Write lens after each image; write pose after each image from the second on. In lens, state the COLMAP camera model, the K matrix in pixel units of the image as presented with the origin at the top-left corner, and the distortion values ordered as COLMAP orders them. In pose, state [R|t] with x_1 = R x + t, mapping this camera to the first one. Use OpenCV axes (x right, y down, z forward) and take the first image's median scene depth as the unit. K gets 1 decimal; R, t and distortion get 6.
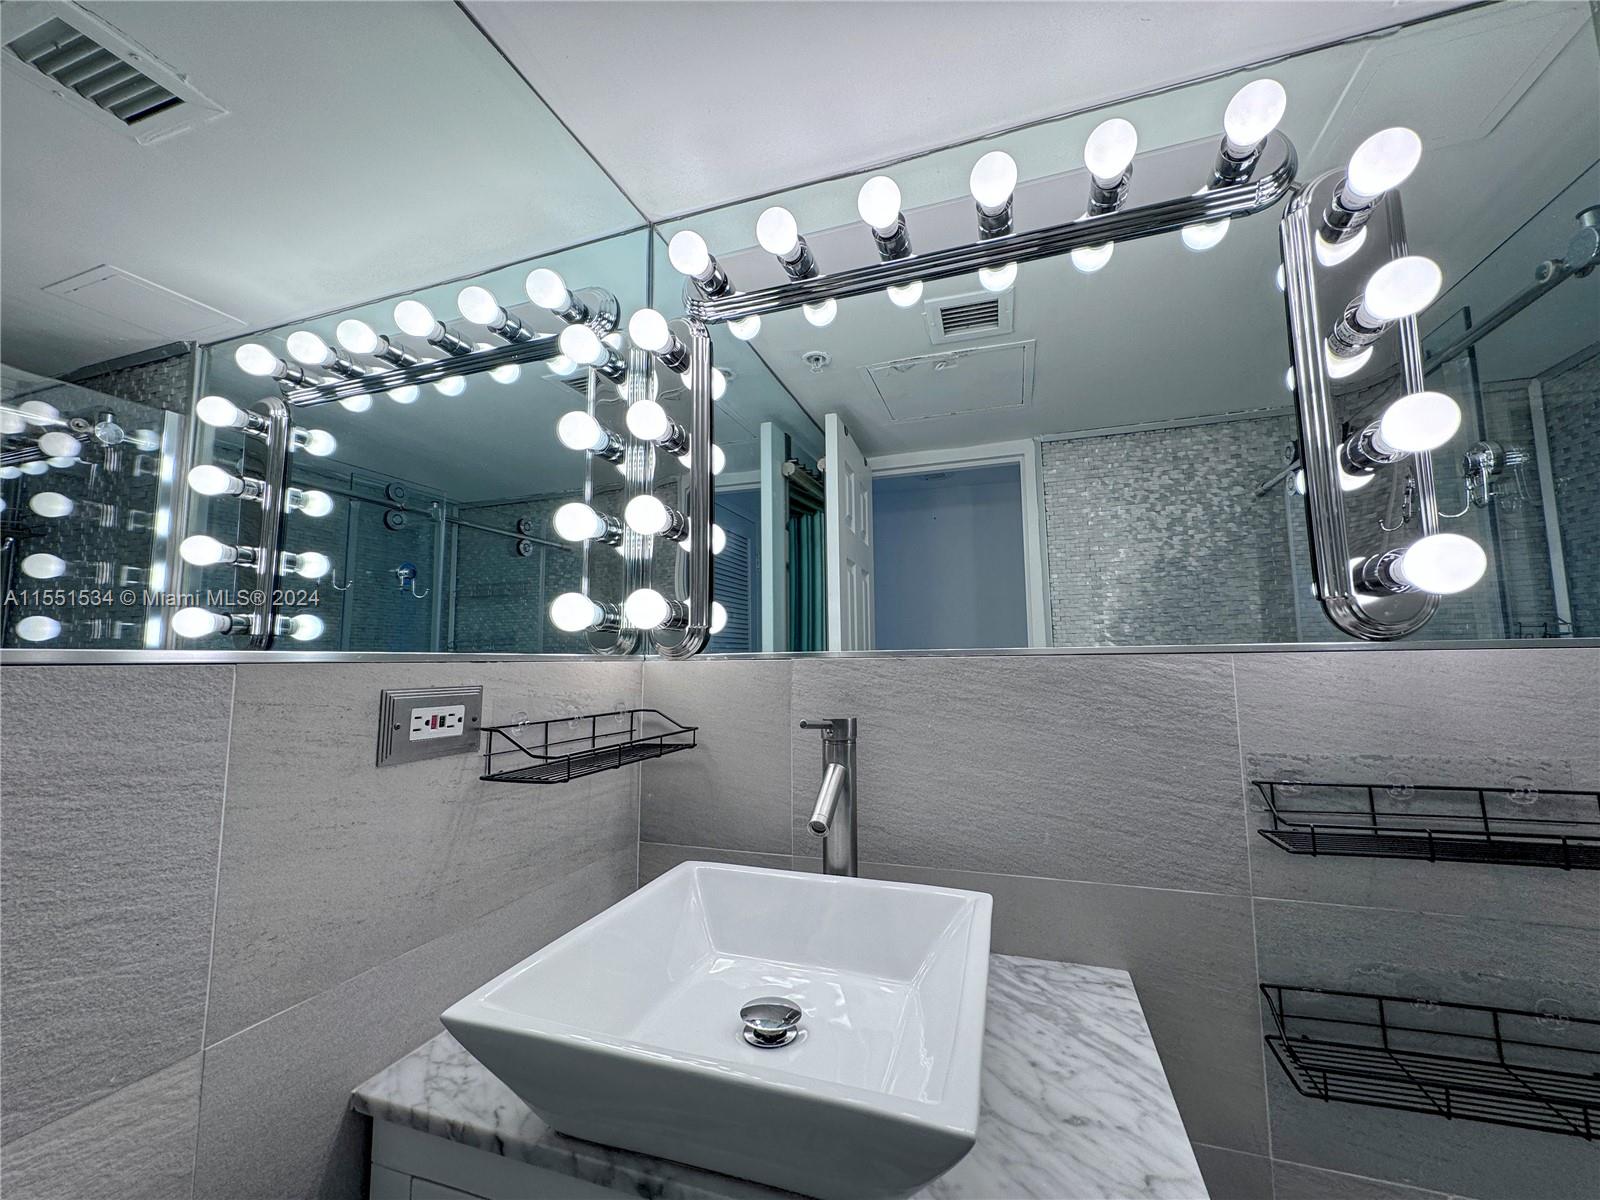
lens RADIAL K [[637.7, 0, 800.0], [0, 637.7, 600.0], [0, 0, 1]] dist [0.000976, 0.000124]
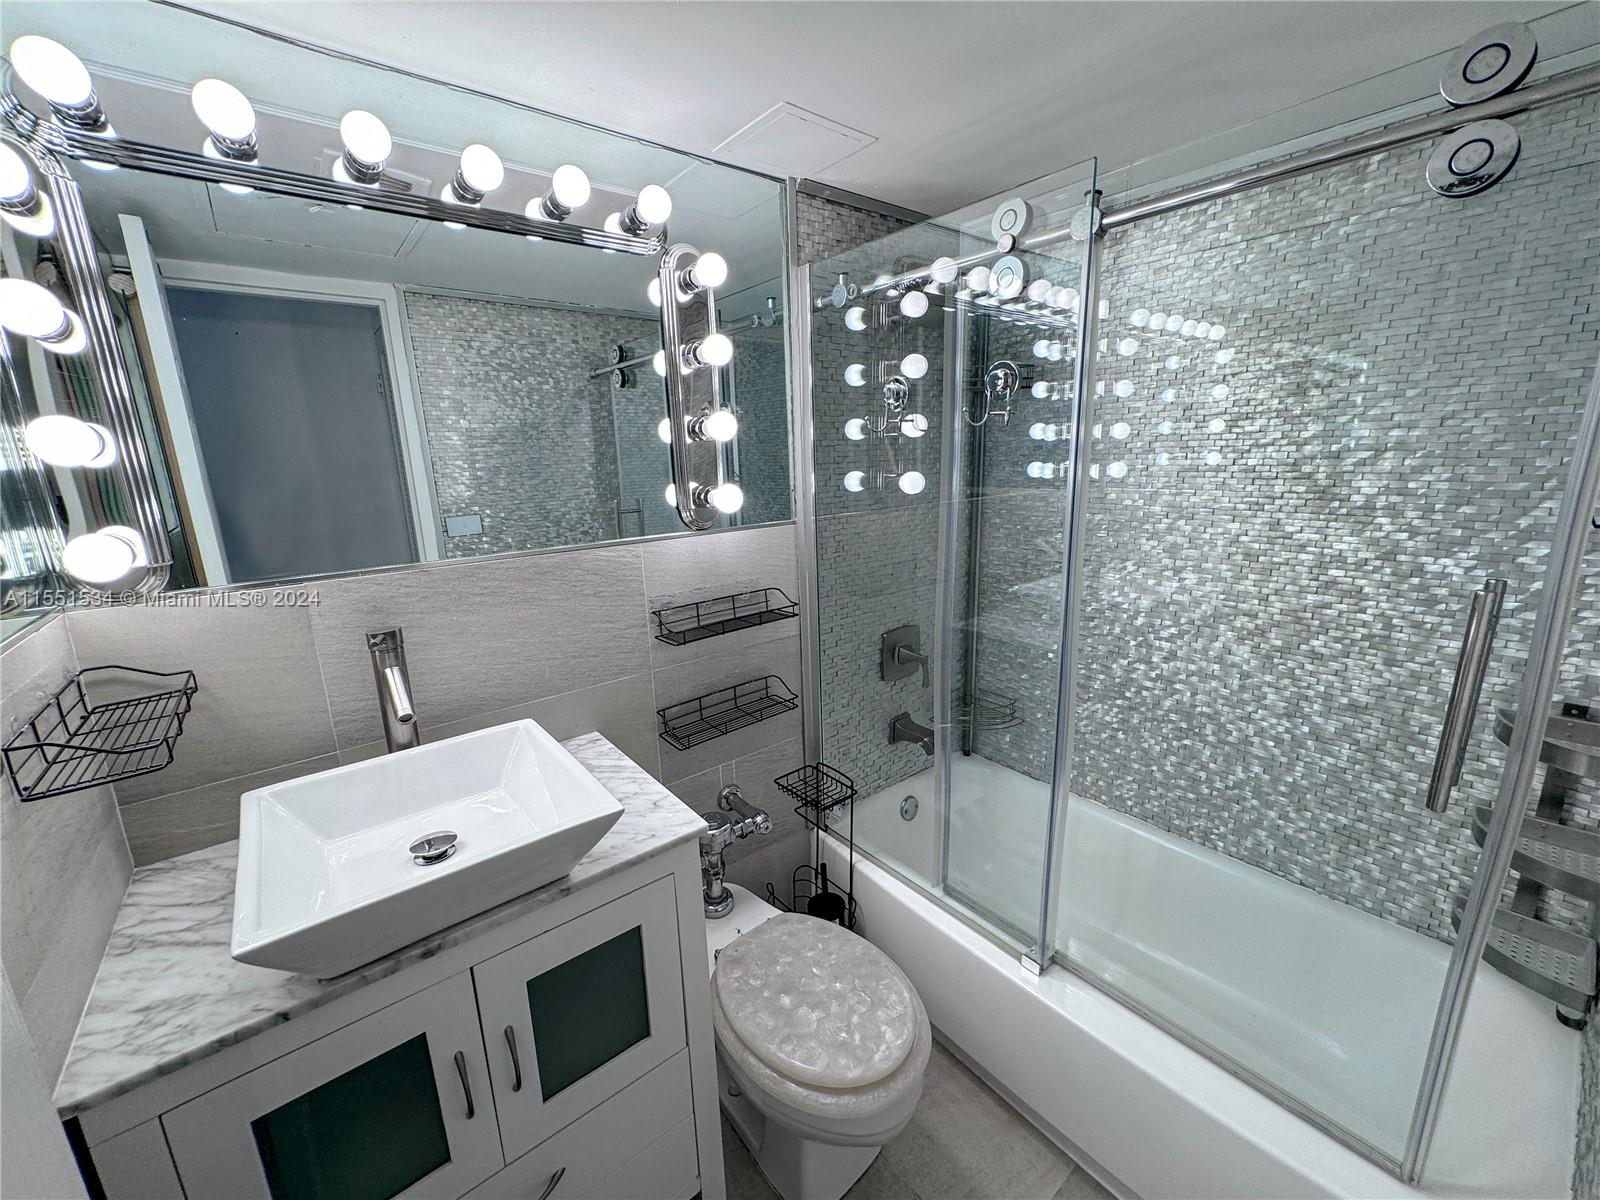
lens RADIAL K [[637.7, 0, 800.0], [0, 637.7, 600.0], [0, 0, 1]] dist [0.000976, 0.000124]
pose [[0.534561, -0.197799, 0.821657, -0.530205], [-0.059757, 0.960946, 0.270207, -0.254525], [-0.843014, -0.193542, 0.501865, -0.255012]]
